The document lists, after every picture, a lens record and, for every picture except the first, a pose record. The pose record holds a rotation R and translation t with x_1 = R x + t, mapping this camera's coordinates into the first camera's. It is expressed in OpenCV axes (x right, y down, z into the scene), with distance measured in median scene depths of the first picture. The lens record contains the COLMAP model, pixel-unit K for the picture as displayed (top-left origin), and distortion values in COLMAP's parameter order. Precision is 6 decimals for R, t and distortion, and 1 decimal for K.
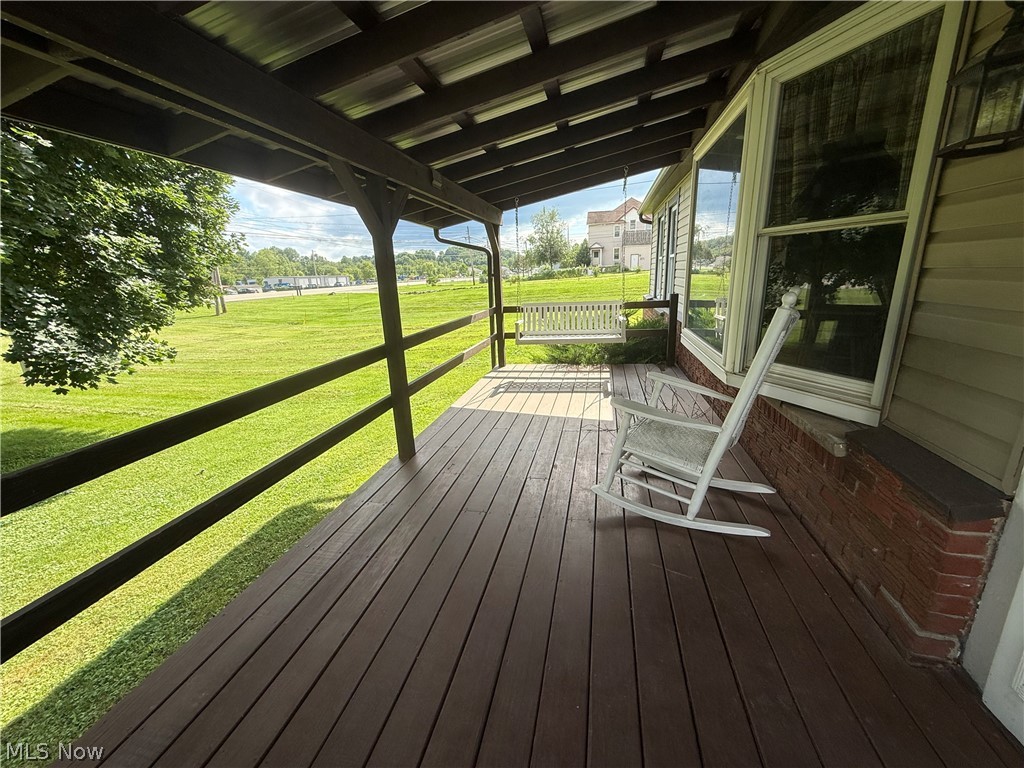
lens RADIAL K [[404.3, 0, 512.0], [0, 404.3, 384.0], [0, 0, 1]] dist [0.003007, -0.000010]
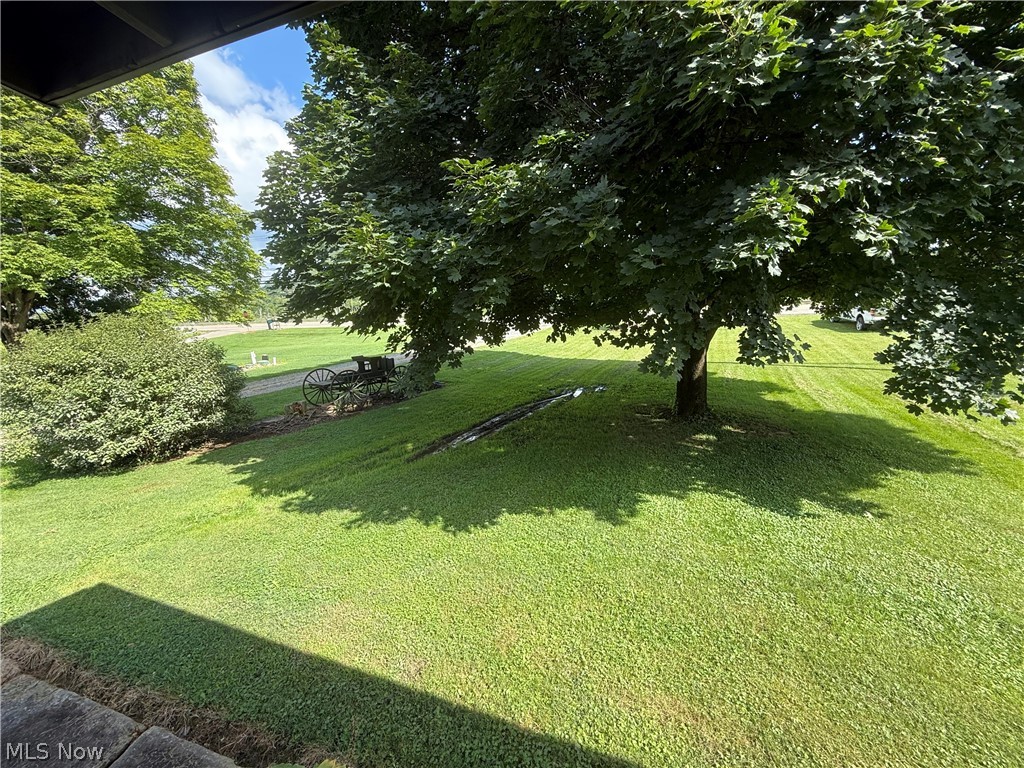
lens RADIAL K [[417.0, 0, 481.8], [0, 417.0, 379.1], [0, 0, 1]] dist [0.000095, 0.000046]
pose [[-0.158359, 0.220399, -0.962469, -0.158020], [-0.208267, 0.945382, 0.250753, -0.062754], [0.965167, 0.240160, -0.103807, 0.206241]]
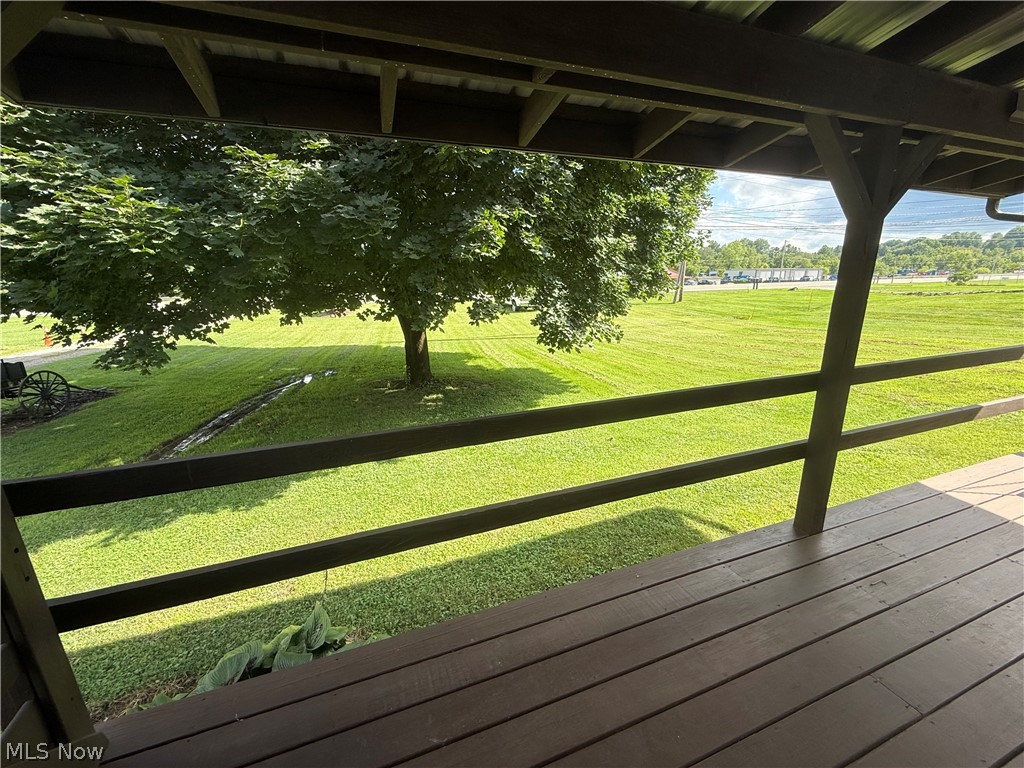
lens RADIAL K [[407.9, 0, 508.4], [0, 407.9, 384.0], [0, 0, 1]] dist [-0.000286, -0.000168]
pose [[0.531755, 0.239573, -0.812306, -0.008920], [-0.226675, 0.964422, 0.136049, -0.027426], [0.815999, 0.111785, 0.567142, 0.076196]]
